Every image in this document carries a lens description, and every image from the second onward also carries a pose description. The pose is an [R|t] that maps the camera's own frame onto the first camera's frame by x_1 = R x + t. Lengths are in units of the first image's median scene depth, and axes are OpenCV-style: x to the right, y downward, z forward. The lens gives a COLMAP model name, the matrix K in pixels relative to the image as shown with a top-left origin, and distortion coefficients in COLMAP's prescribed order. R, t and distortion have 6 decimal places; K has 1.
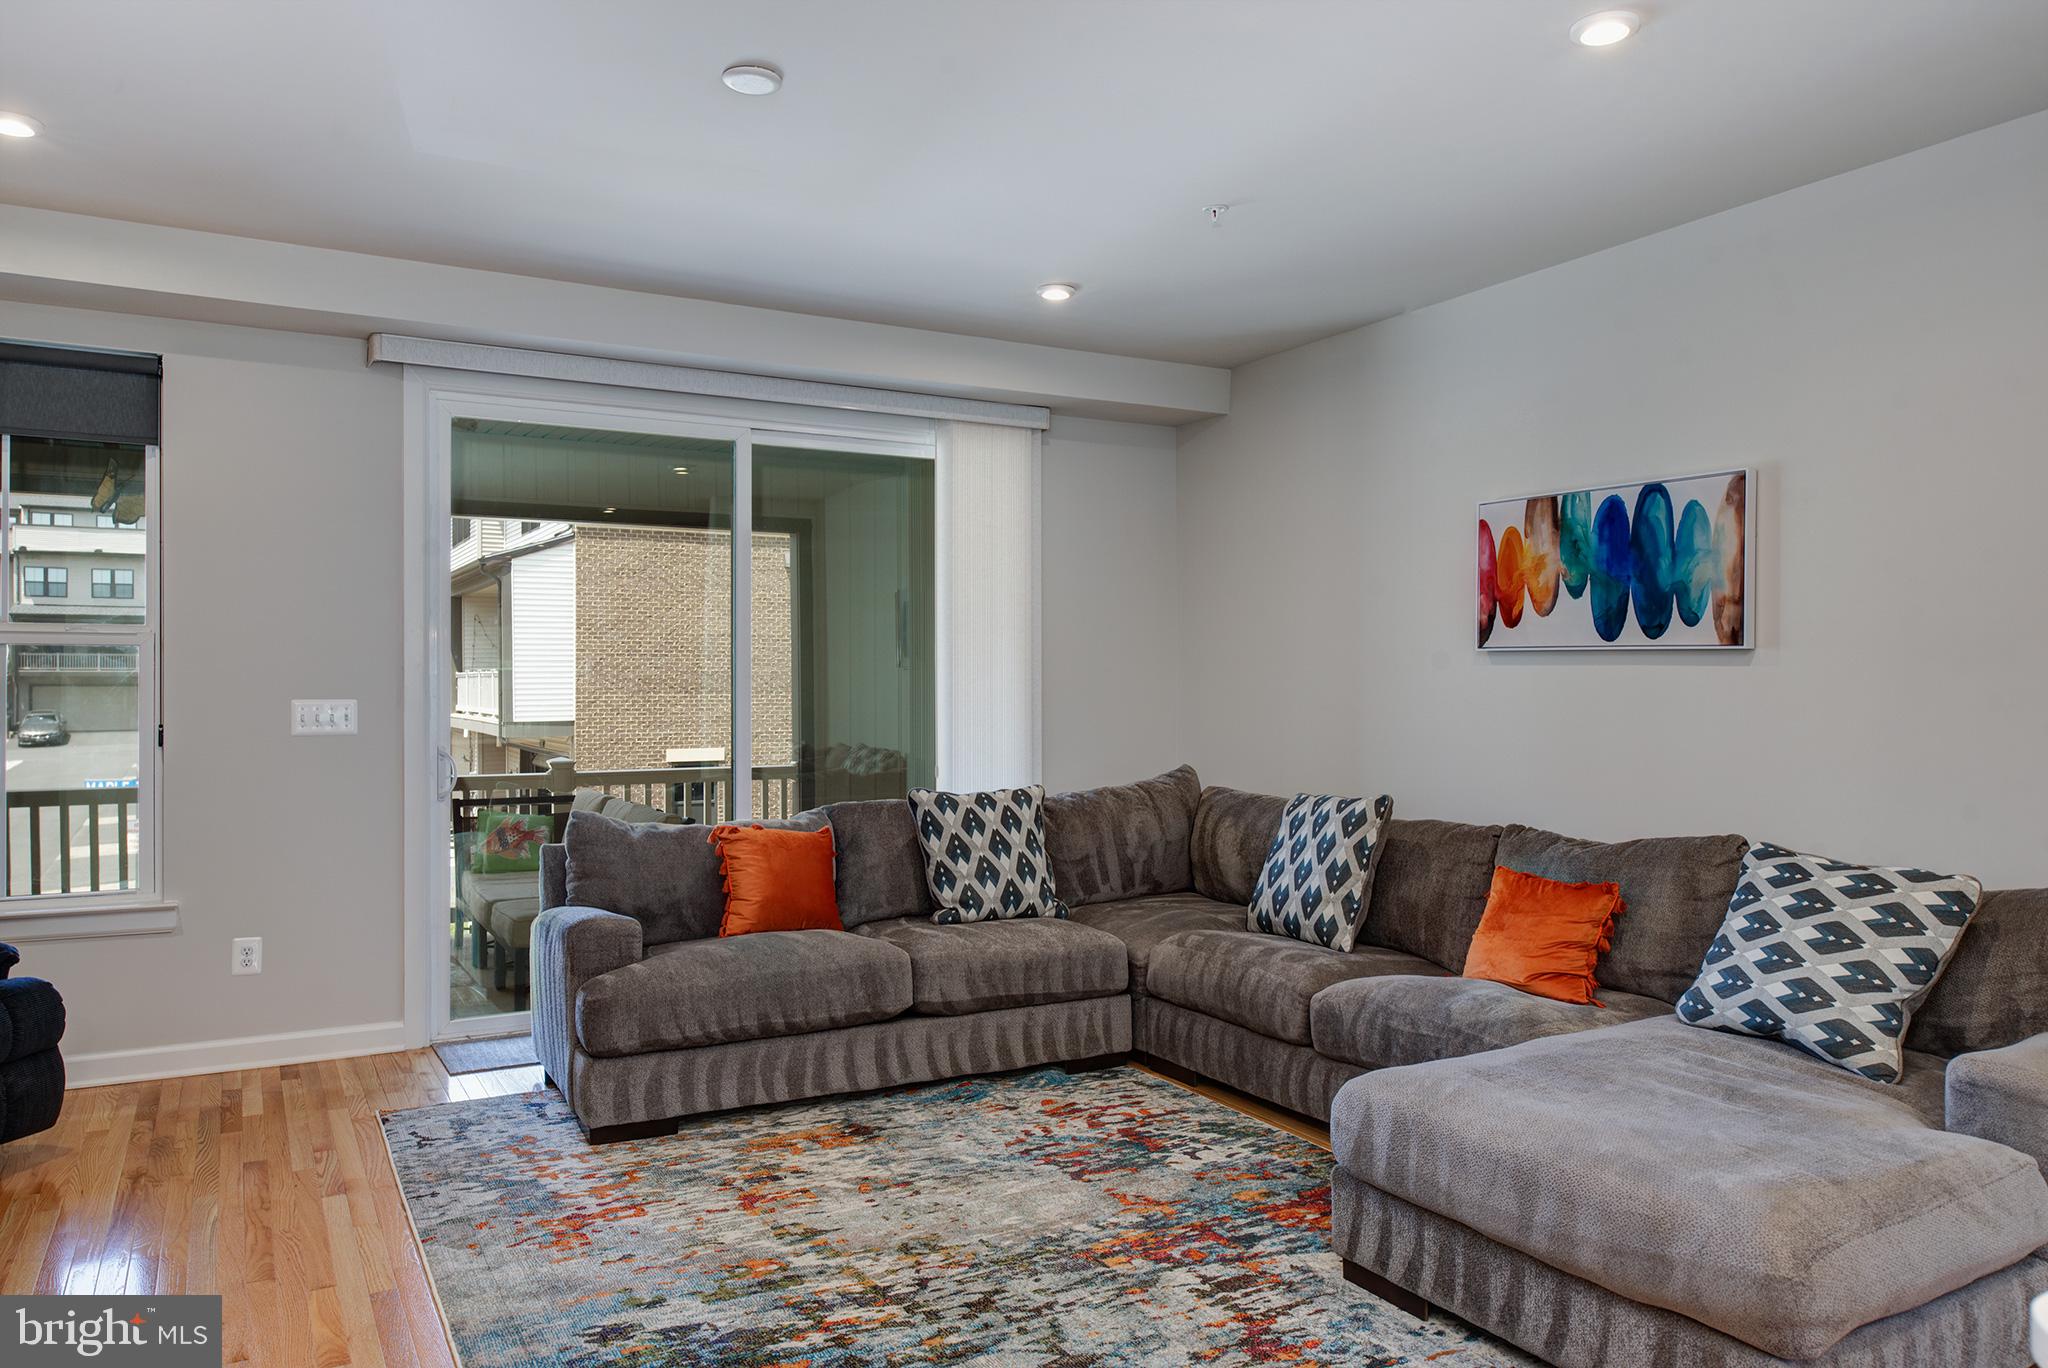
lens RADIAL K [[1437.9, 0, 1022.0], [0, 1437.9, 688.0], [0, 0, 1]] dist [0.007450, 0.005162]
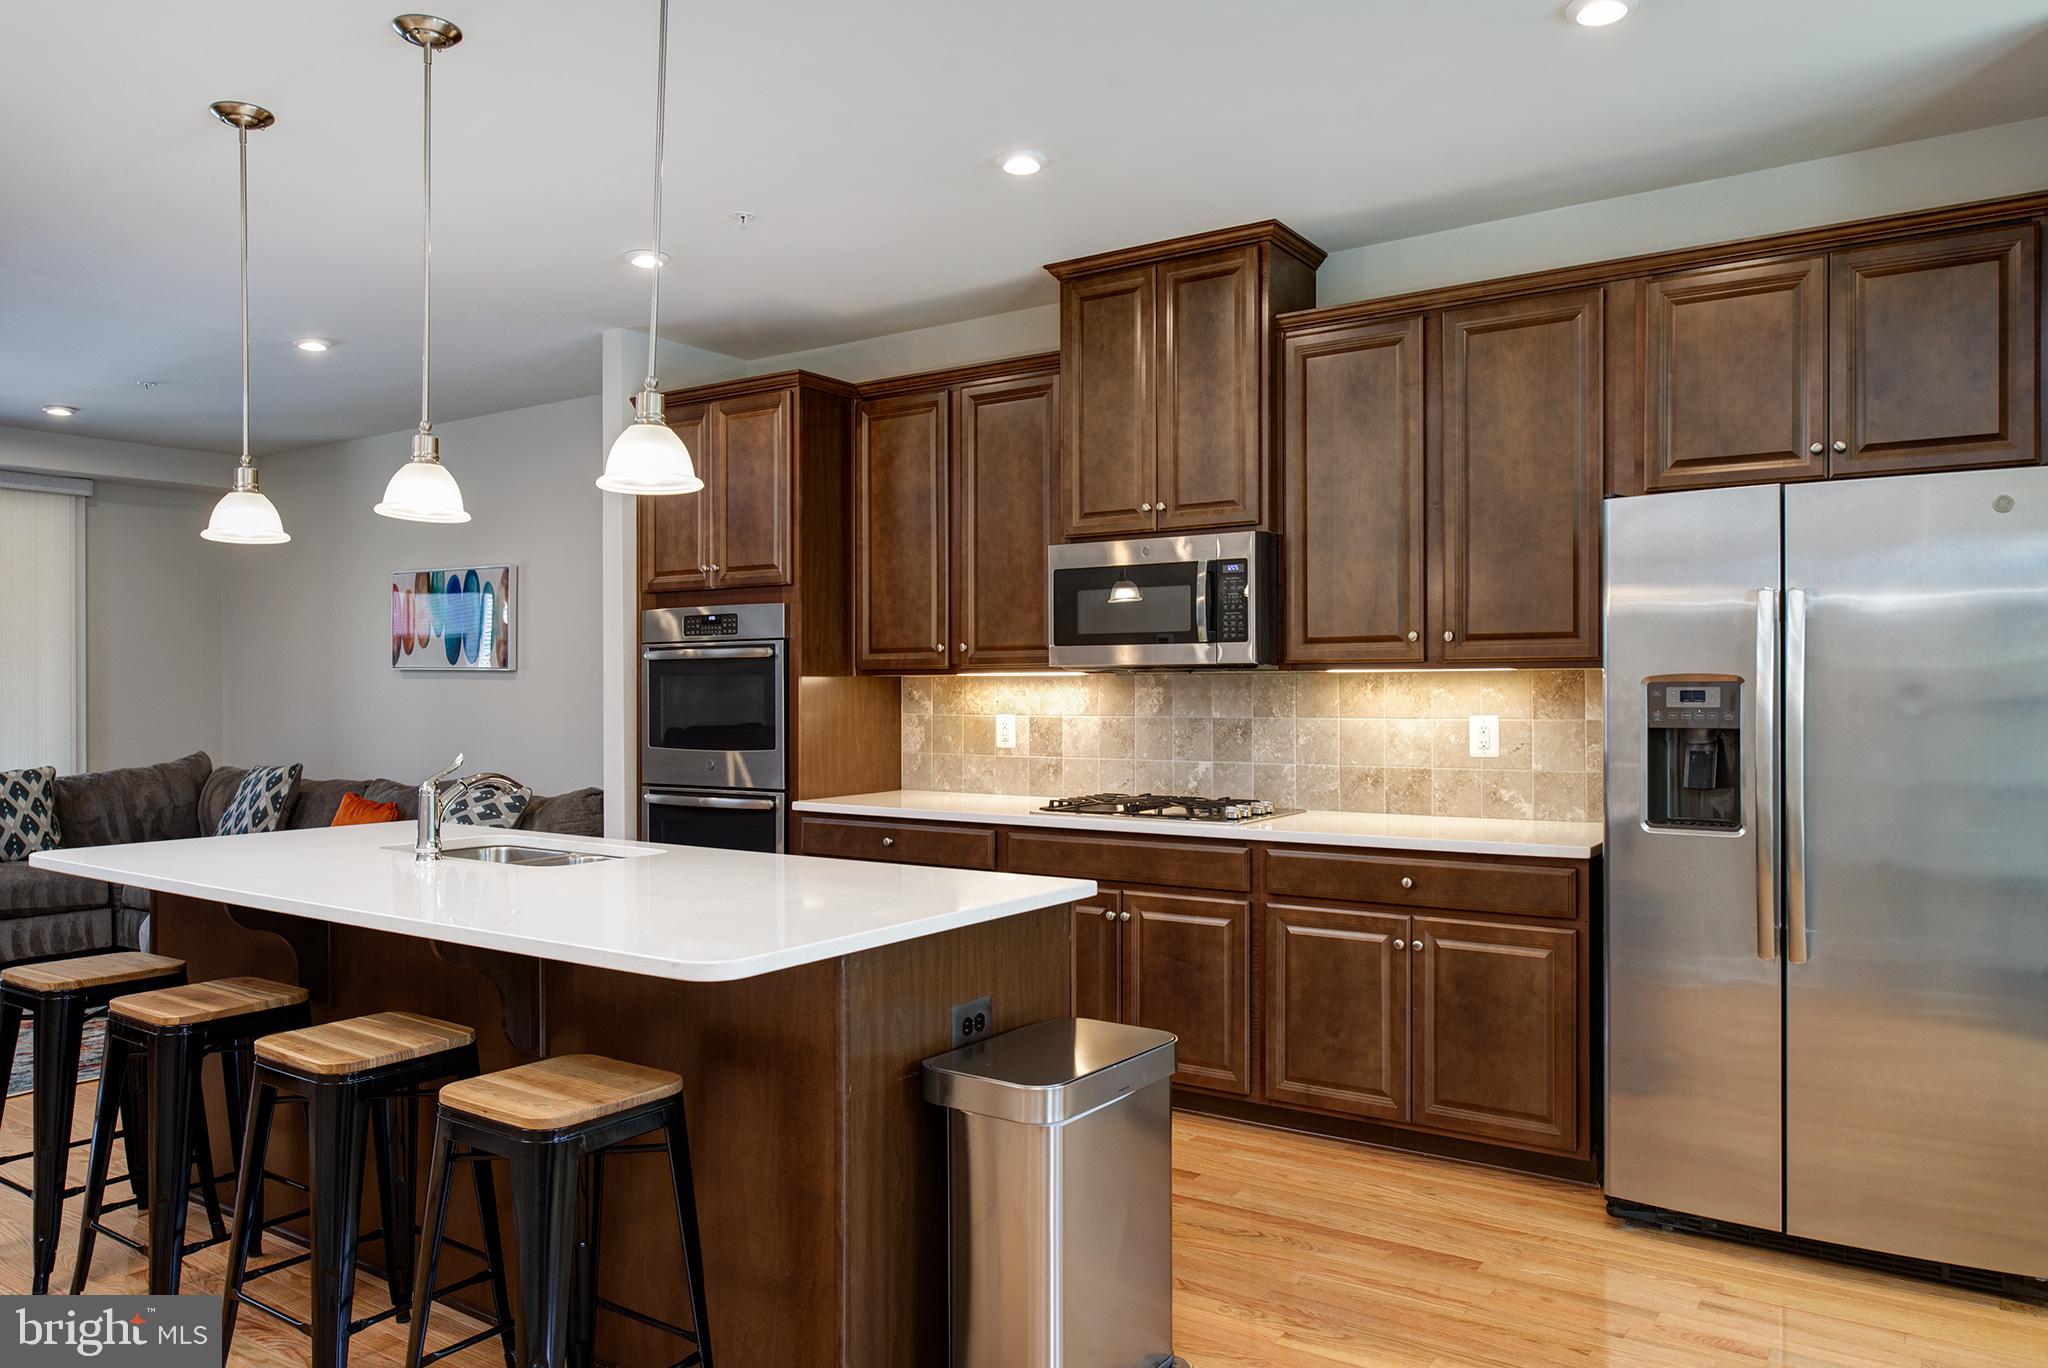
lens RADIAL K [[1437.9, 0, 1024.6], [0, 1437.9, 681.0], [0, 0, 1]] dist [0.007450, 0.005162]
pose [[0.897202, -0.001425, 0.441619, 0.269745], [0.005369, 0.999956, -0.007680, 0.001768], [-0.441589, 0.009261, 0.897170, -0.736411]]
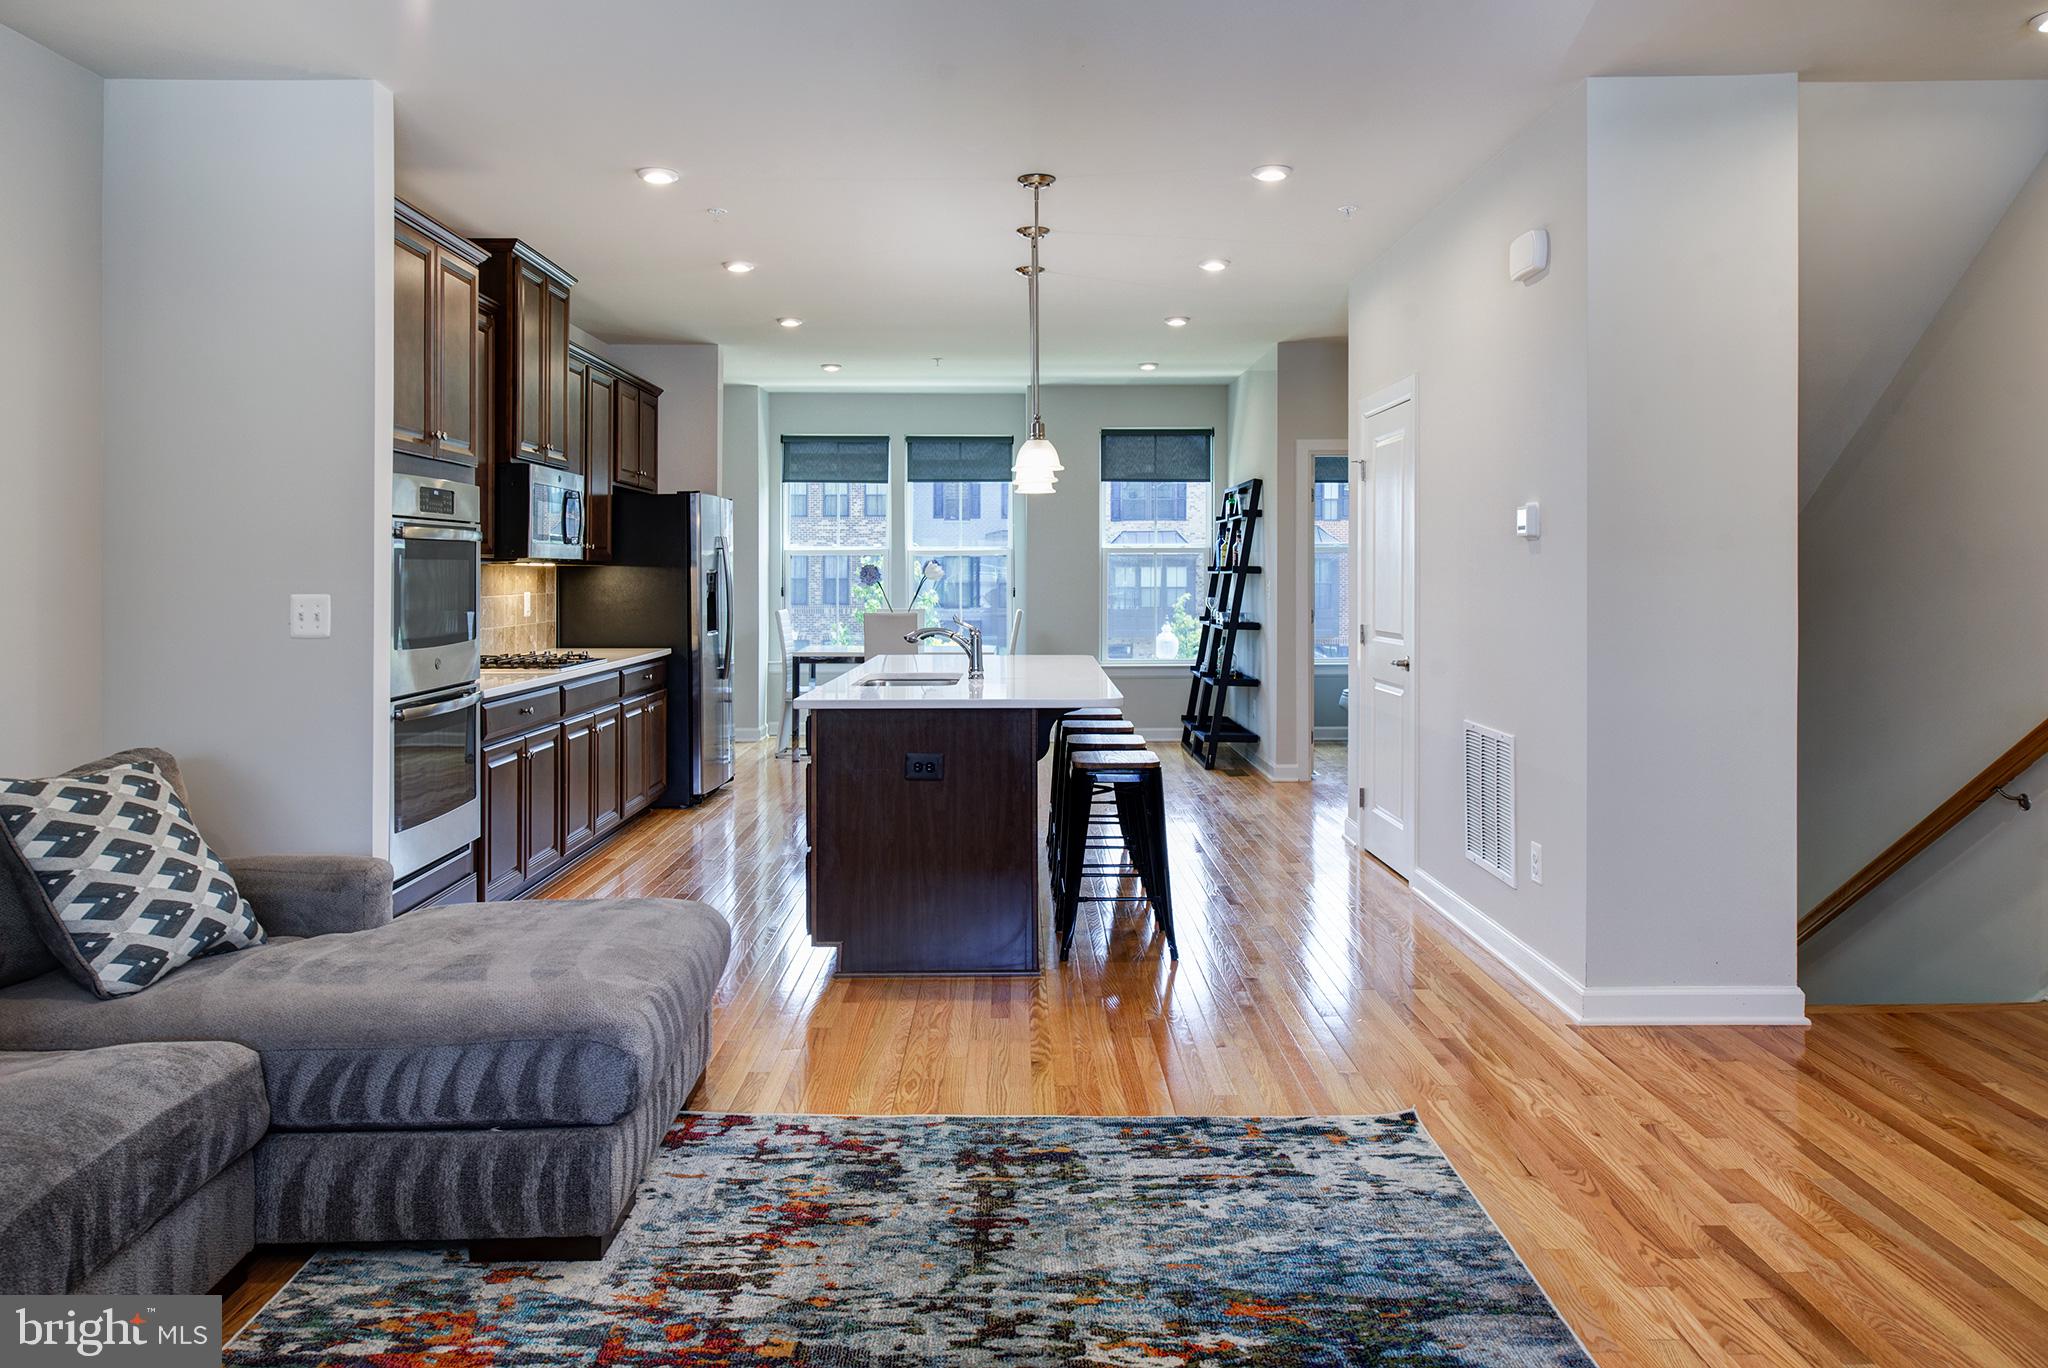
lens RADIAL K [[1437.9, 0, 1022.4], [0, 1437.9, 682.5], [0, 0, 1]] dist [0.007450, 0.005162]
pose [[-0.880694, -0.033188, 0.472522, -0.188796], [0.003714, 0.997028, 0.076950, -0.001570], [-0.473671, 0.069524, -0.877953, 0.765142]]
